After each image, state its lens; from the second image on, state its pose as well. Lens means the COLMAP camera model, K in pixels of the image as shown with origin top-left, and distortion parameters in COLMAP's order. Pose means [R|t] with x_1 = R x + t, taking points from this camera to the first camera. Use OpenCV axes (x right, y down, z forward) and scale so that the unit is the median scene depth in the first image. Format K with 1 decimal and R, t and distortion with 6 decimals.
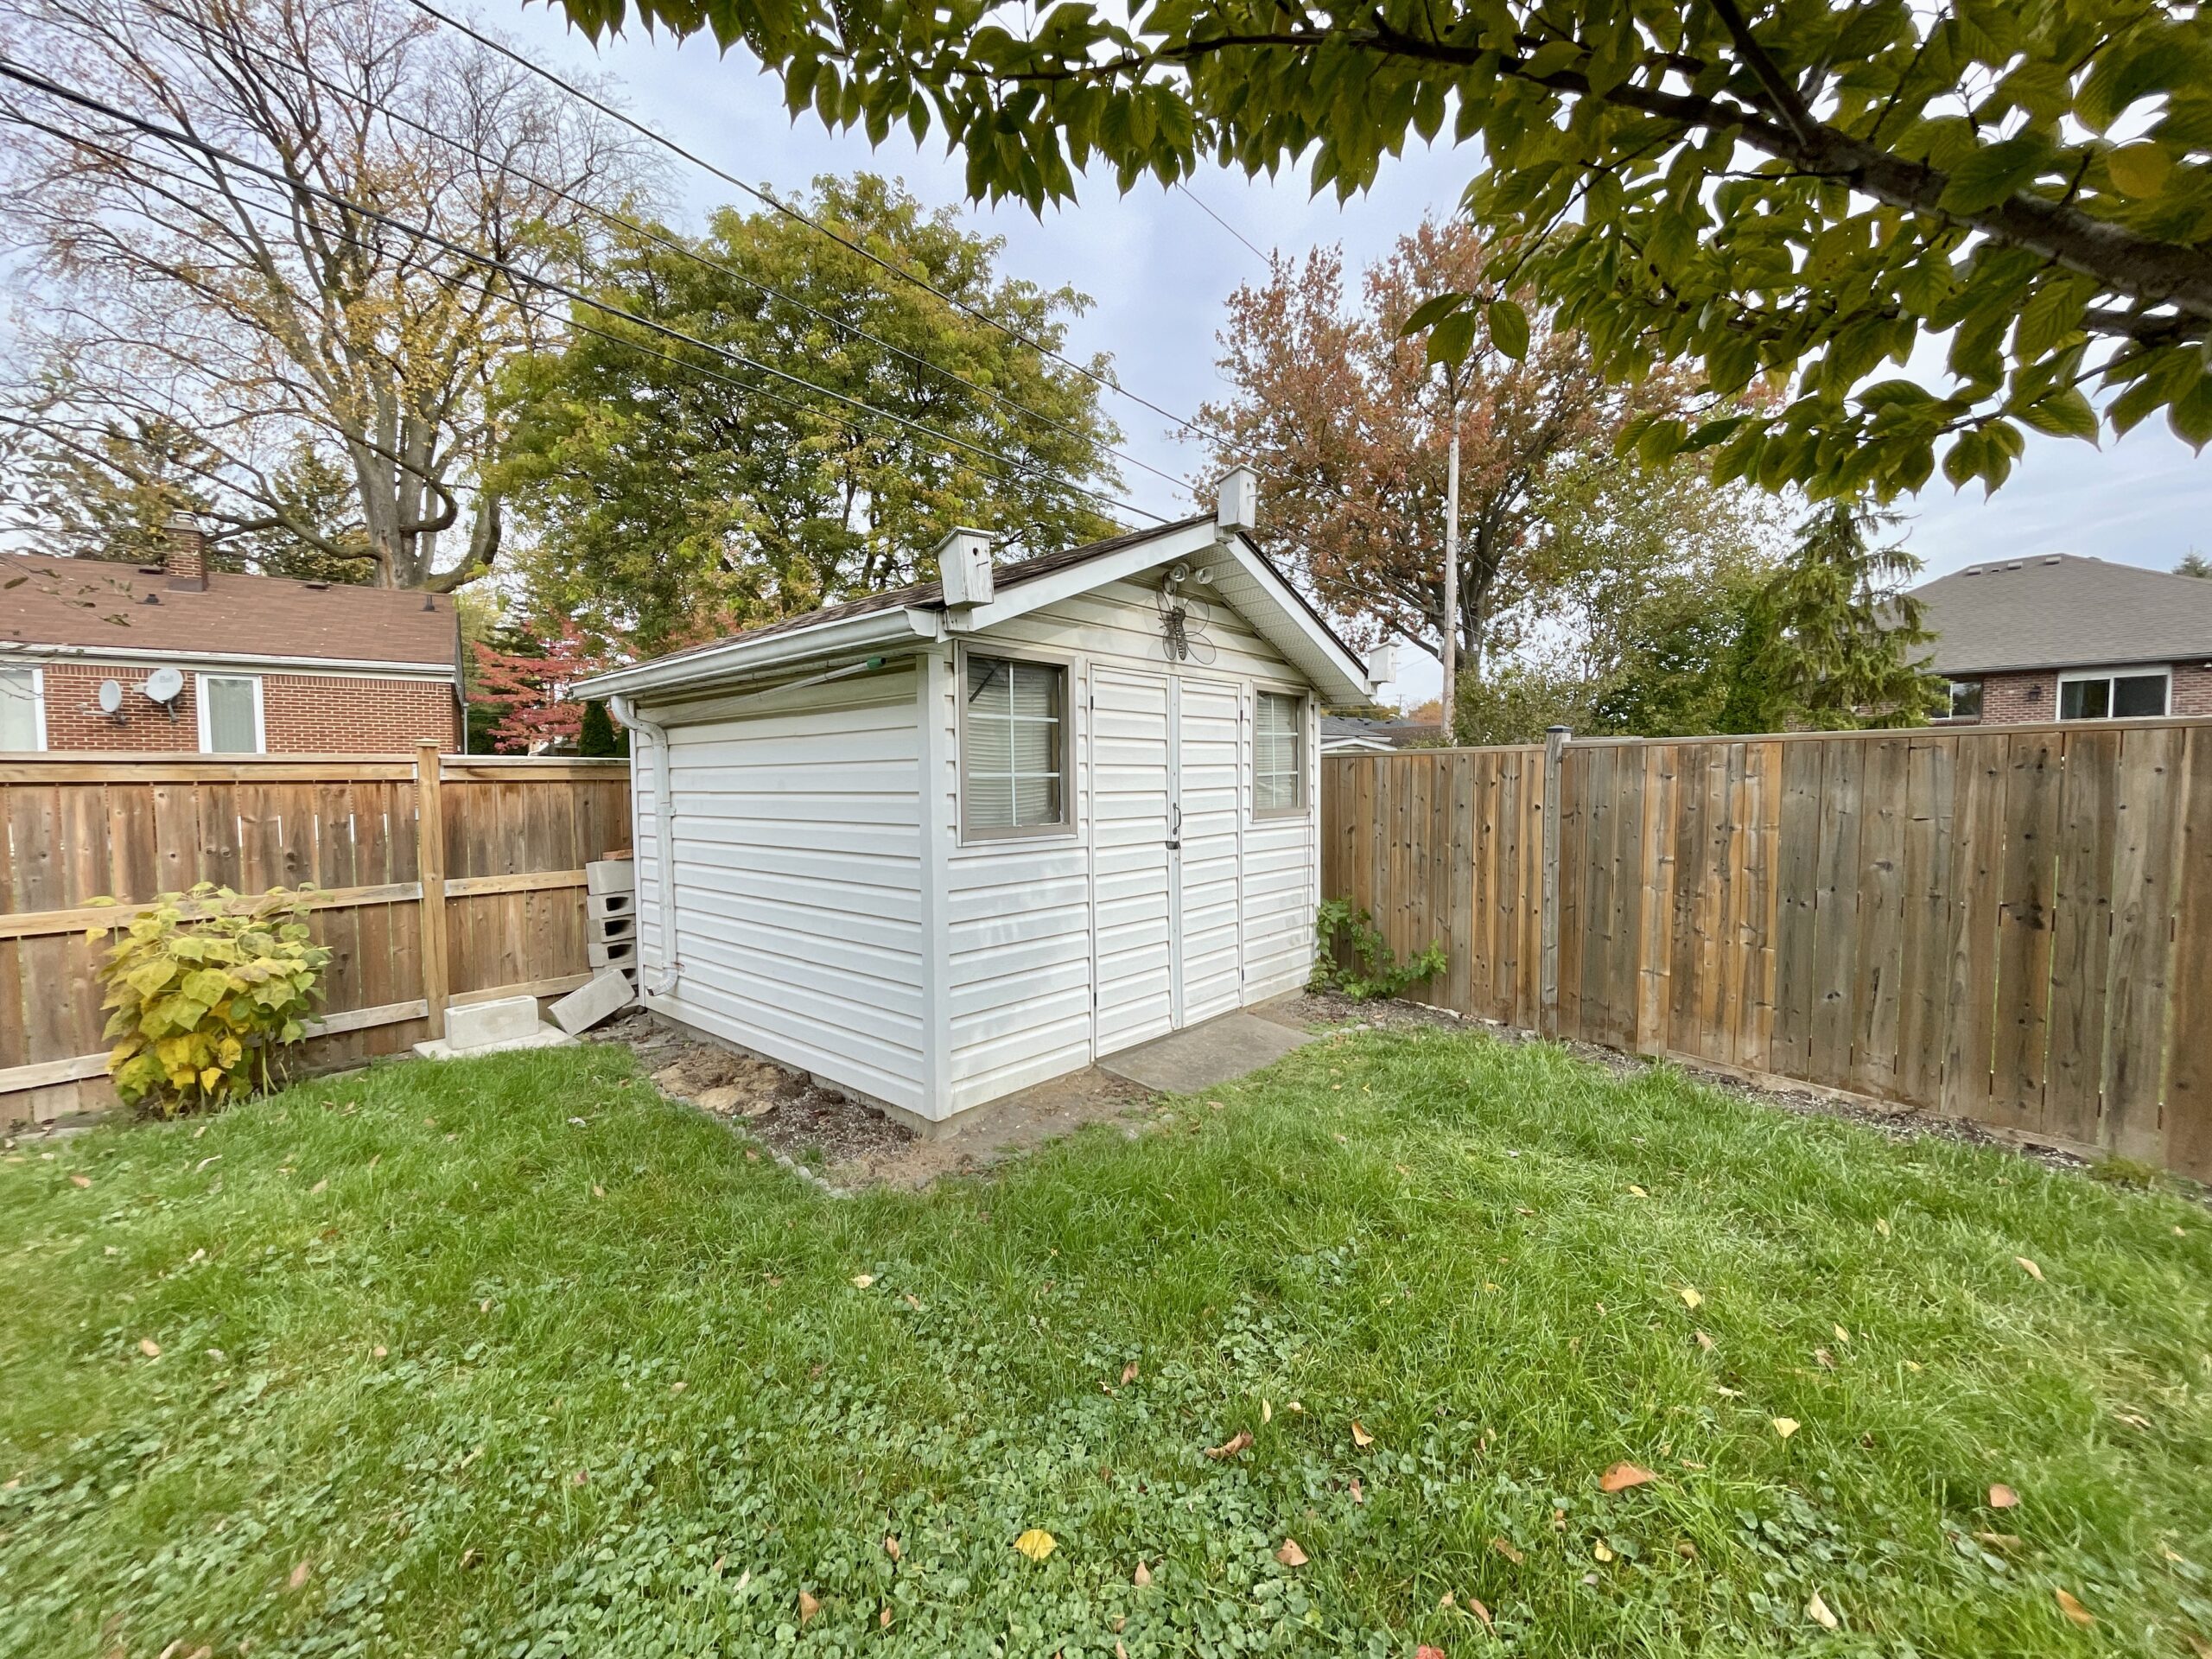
lens RADIAL K [[896.5, 0, 1106.0], [0, 896.5, 829.5], [0, 0, 1]] dist [0.000331, 0.000179]
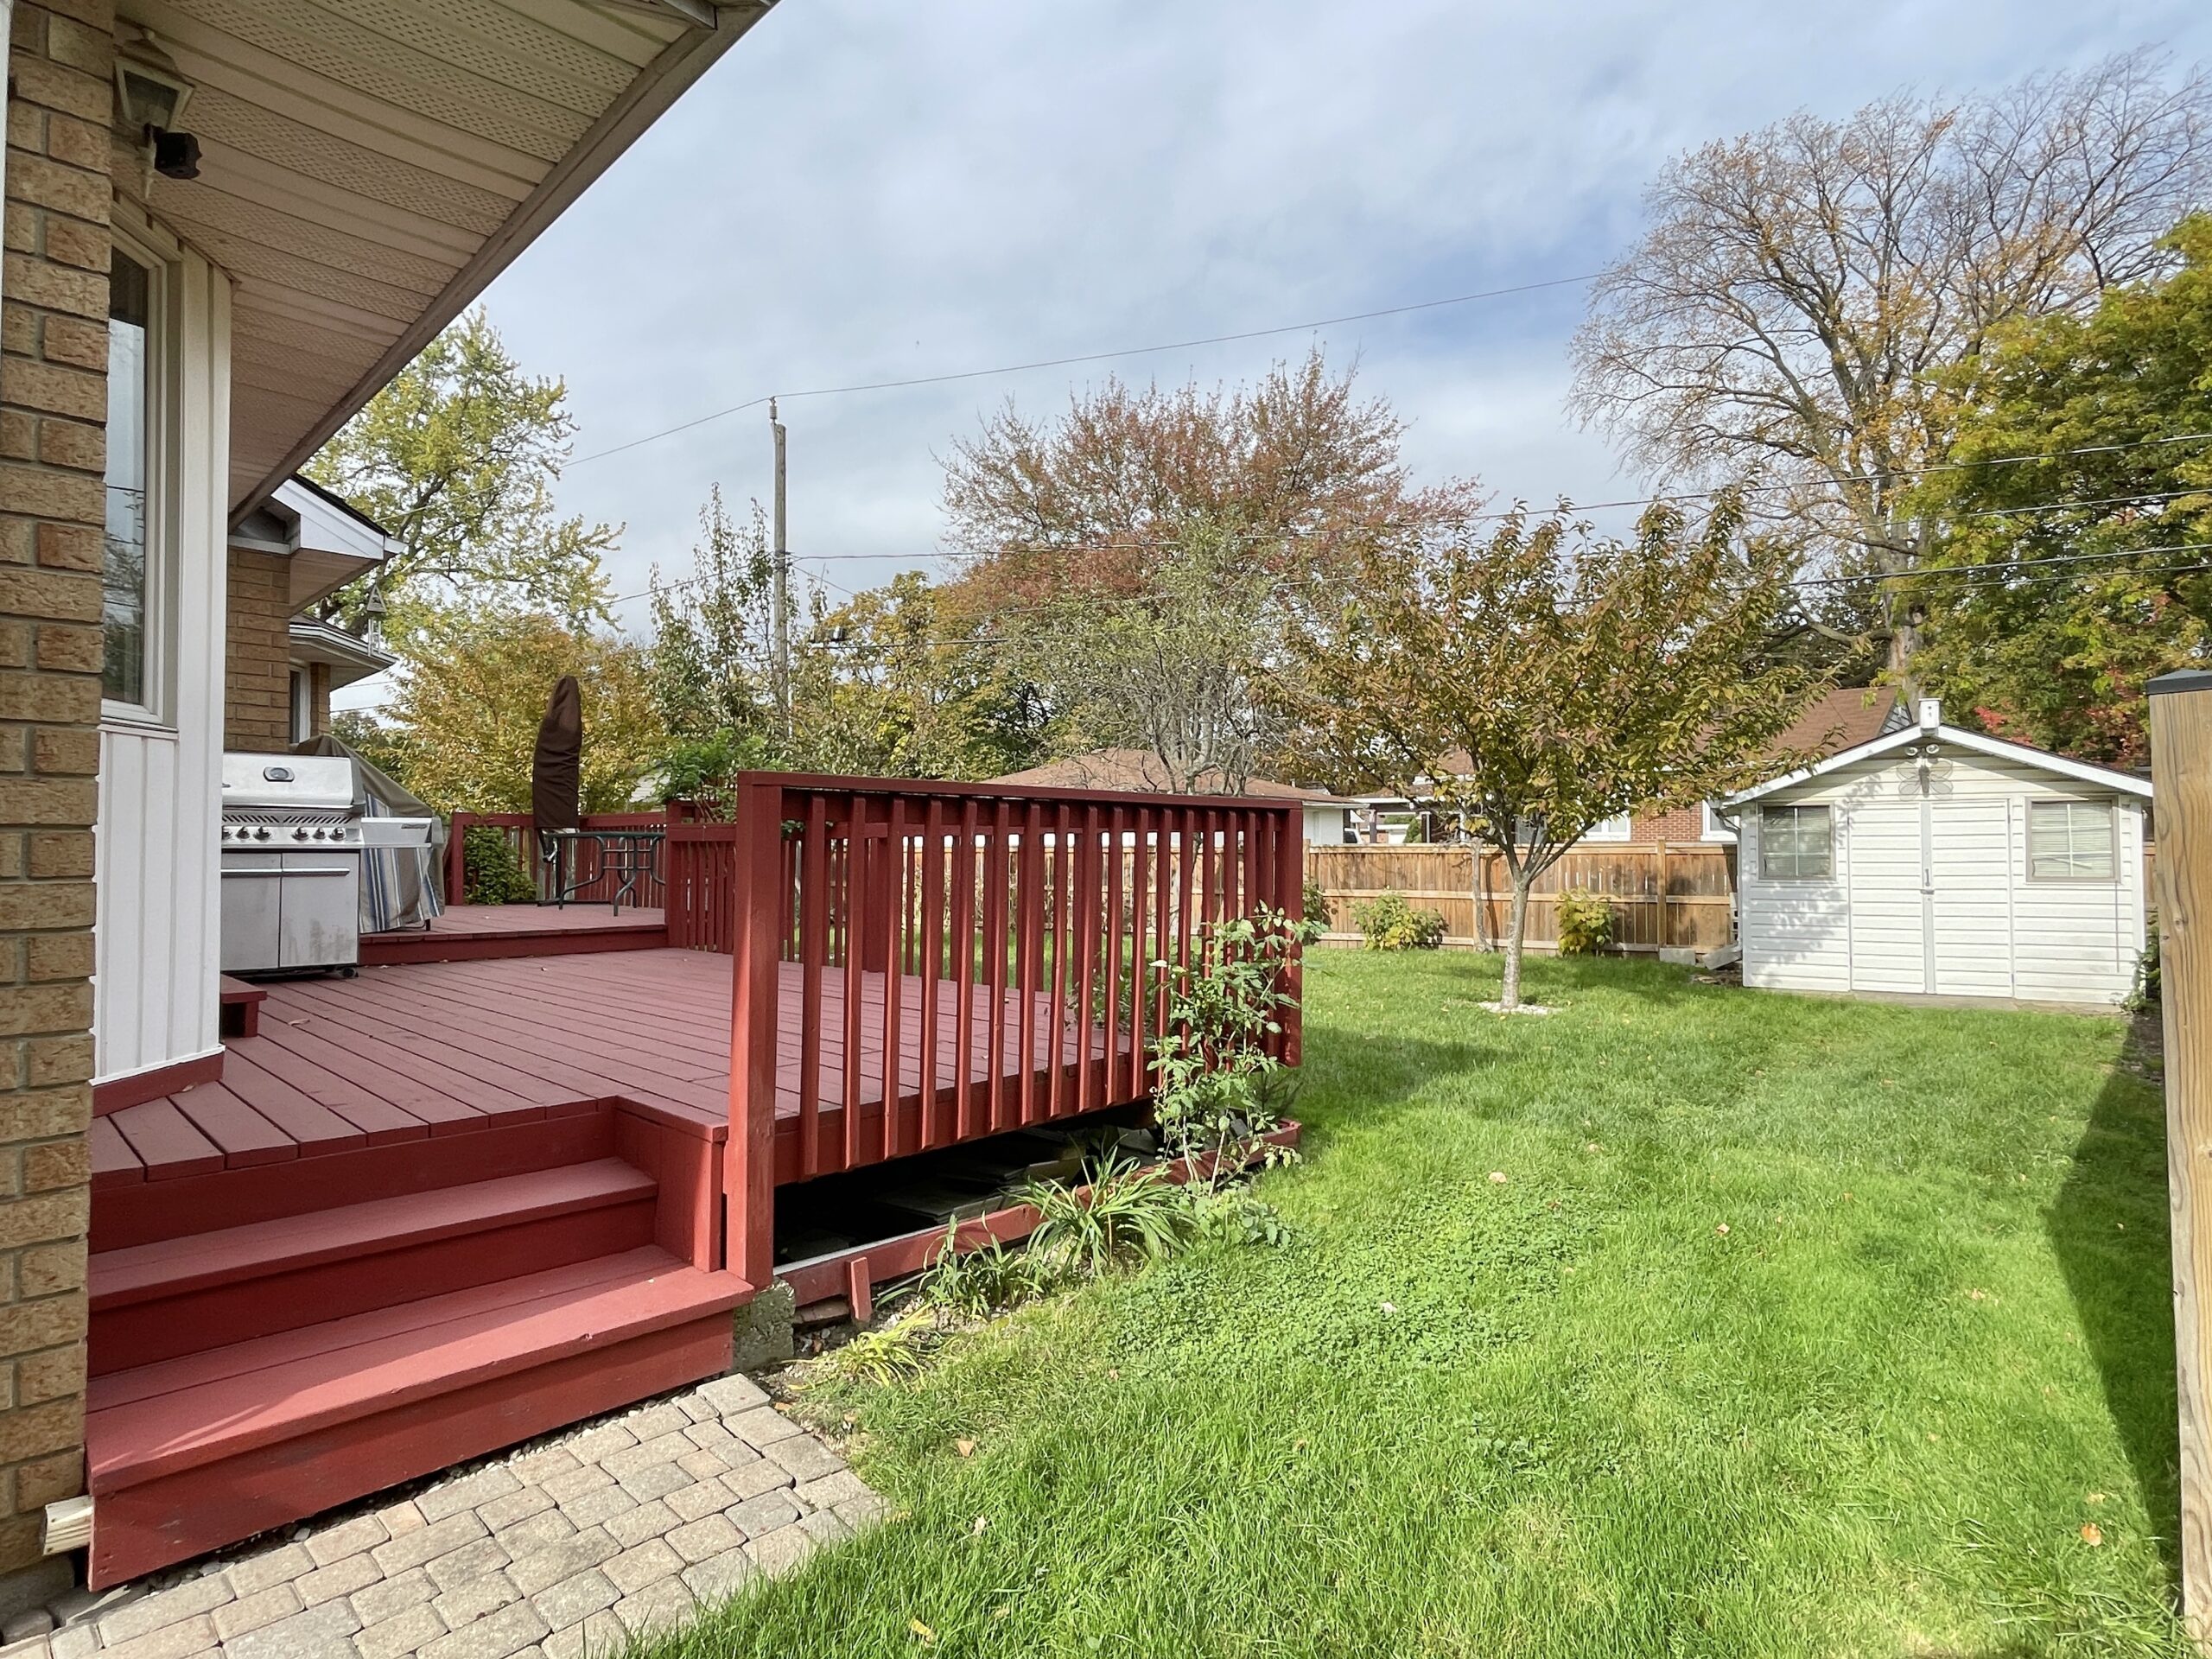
lens RADIAL K [[1117.1, 0, 1106.0], [0, 1117.1, 829.5], [0, 0, 1]] dist [0.000120, 0.000013]
pose [[0.194339, -0.014751, -0.980823, 1.823871], [-0.052532, 0.998296, -0.025423, 0.033399], [0.979527, 0.056465, 0.193233, -1.014825]]
